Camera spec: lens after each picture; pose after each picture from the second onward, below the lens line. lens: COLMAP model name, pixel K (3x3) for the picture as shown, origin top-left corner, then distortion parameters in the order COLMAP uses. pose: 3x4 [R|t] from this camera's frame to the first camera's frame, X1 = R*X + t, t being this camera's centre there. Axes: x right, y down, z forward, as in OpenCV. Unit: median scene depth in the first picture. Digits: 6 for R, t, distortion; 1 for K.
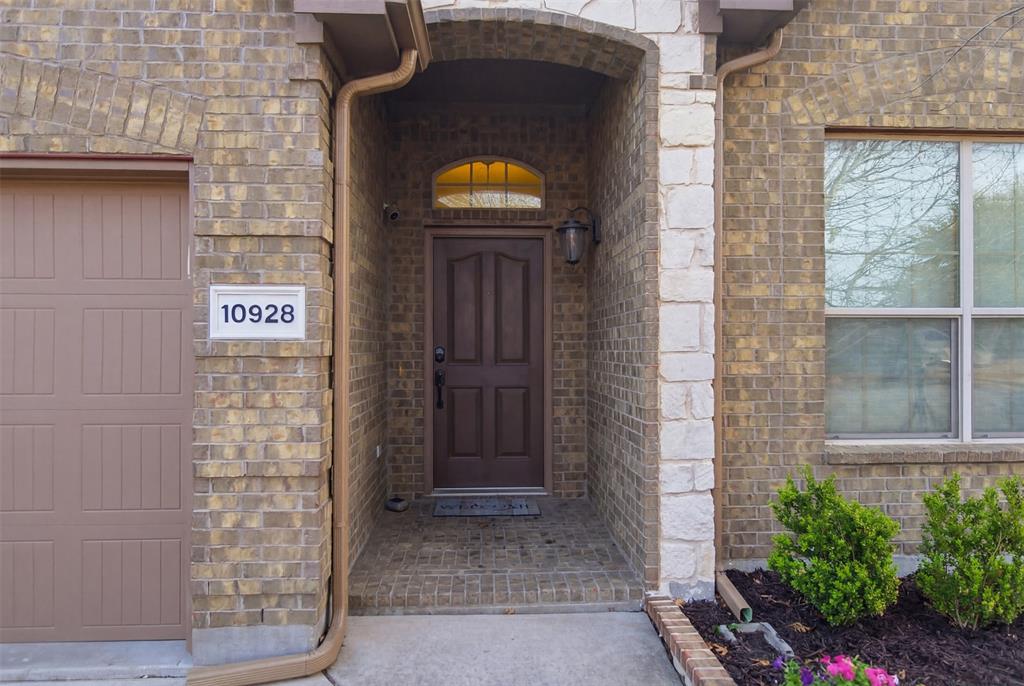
lens RADIAL K [[716.7, 0, 507.8], [0, 716.7, 342.6], [0, 0, 1]] dist [0.001658, 0.003348]
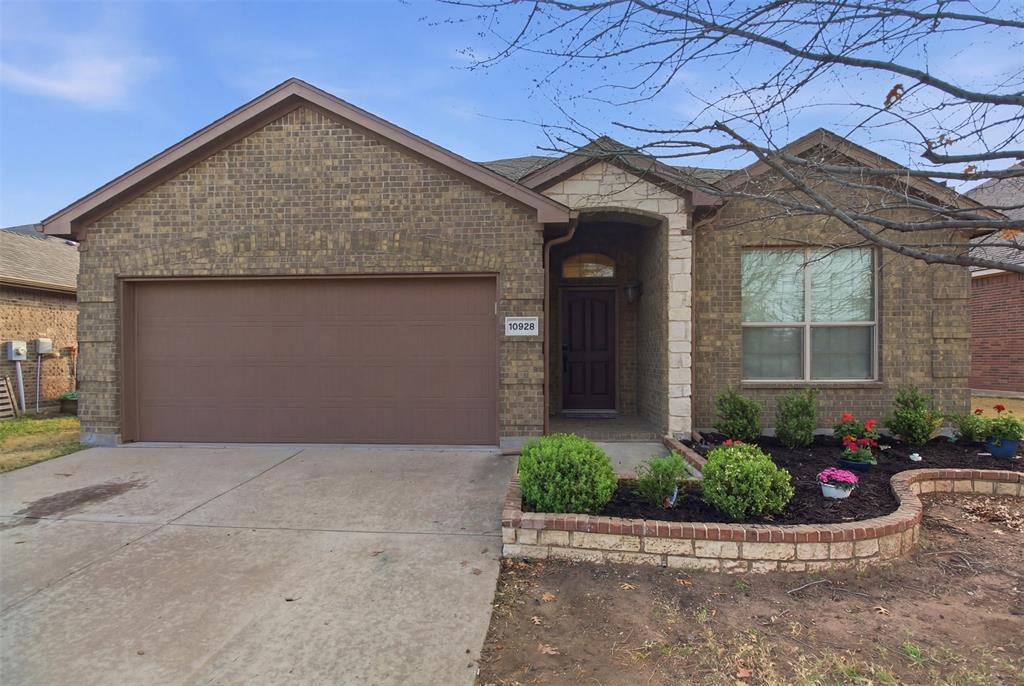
lens RADIAL K [[503.0, 0, 509.8], [0, 503.0, 353.6], [0, 0, 1]] dist [-0.004296, -0.000479]
pose [[0.993028, -0.002116, -0.117857, -0.131163], [0.002882, 0.999976, 0.006331, 0.043891], [0.117841, -0.006626, 0.993010, -0.802627]]
